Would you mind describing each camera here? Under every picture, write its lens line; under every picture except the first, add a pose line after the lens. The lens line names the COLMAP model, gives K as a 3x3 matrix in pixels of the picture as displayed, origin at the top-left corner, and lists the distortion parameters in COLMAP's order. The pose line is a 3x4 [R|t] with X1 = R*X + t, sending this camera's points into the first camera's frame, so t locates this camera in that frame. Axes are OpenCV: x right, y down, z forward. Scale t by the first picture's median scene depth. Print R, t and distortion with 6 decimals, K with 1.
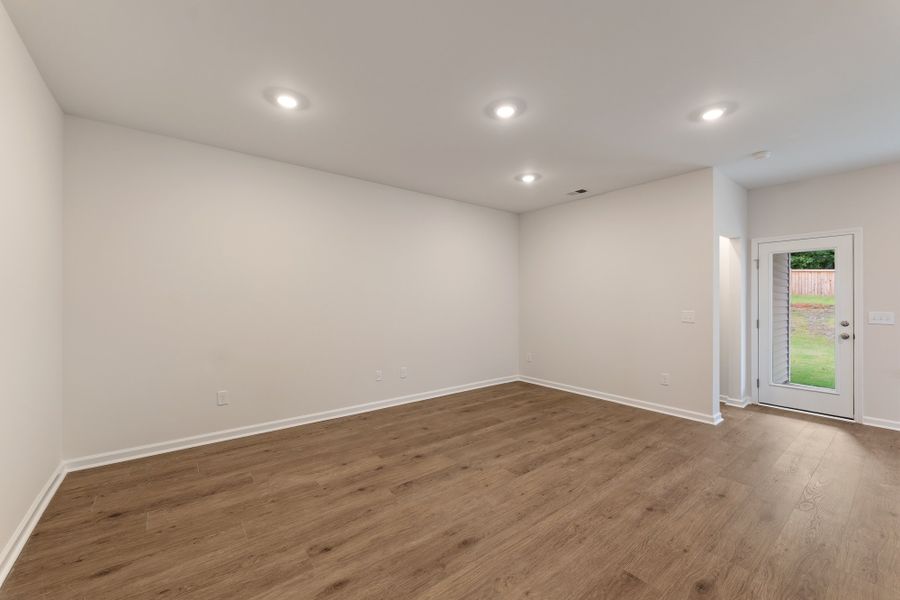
lens RADIAL K [[362.4, 0, 448.7], [0, 362.4, 297.3], [0, 0, 1]] dist [0.003340, -0.000560]
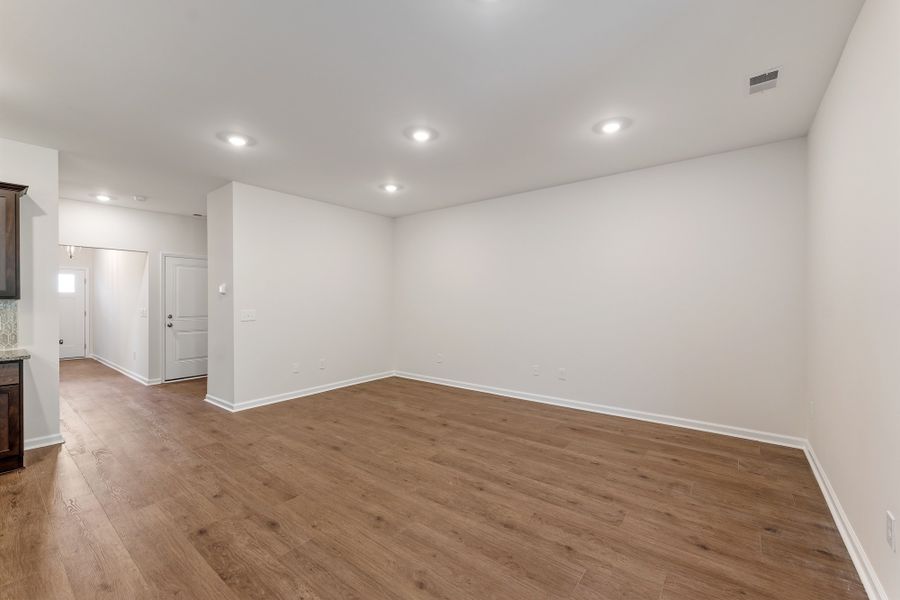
lens RADIAL K [[362.4, 0, 445.7], [0, 362.4, 300.2], [0, 0, 1]] dist [0.003340, -0.000560]
pose [[0.236606, -0.001792, -0.971604, 0.976074], [0.013257, 0.999911, 0.001384, 0.003596], [0.971515, -0.013208, 0.236608, 0.606113]]
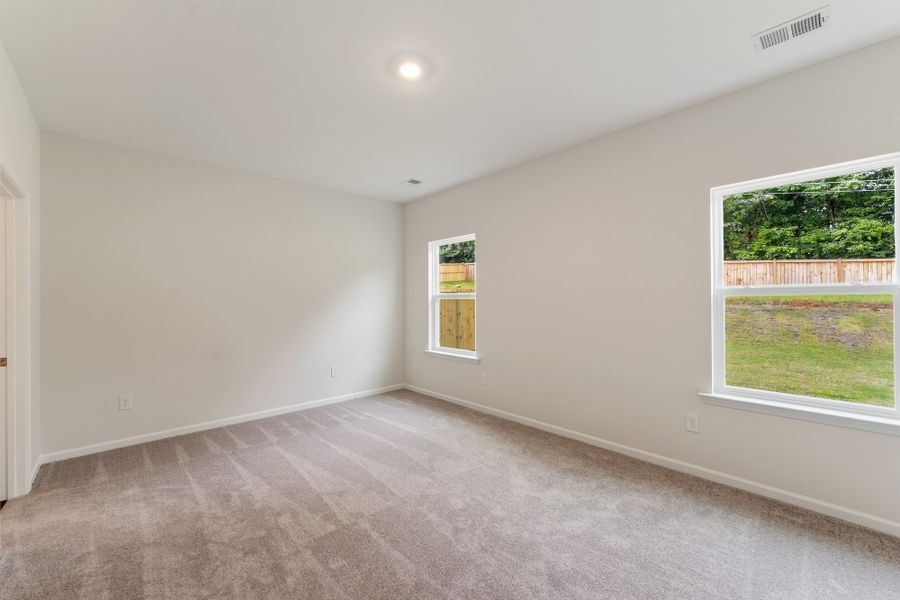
lens RADIAL K [[362.4, 0, 446.1], [0, 362.4, 301.8], [0, 0, 1]] dist [0.003340, -0.000560]
pose [[0.997479, -0.011622, 0.070003, 0.750402], [0.010674, 0.999846, 0.013895, 0.003942], [-0.070154, -0.013113, 0.997450, 1.370372]]
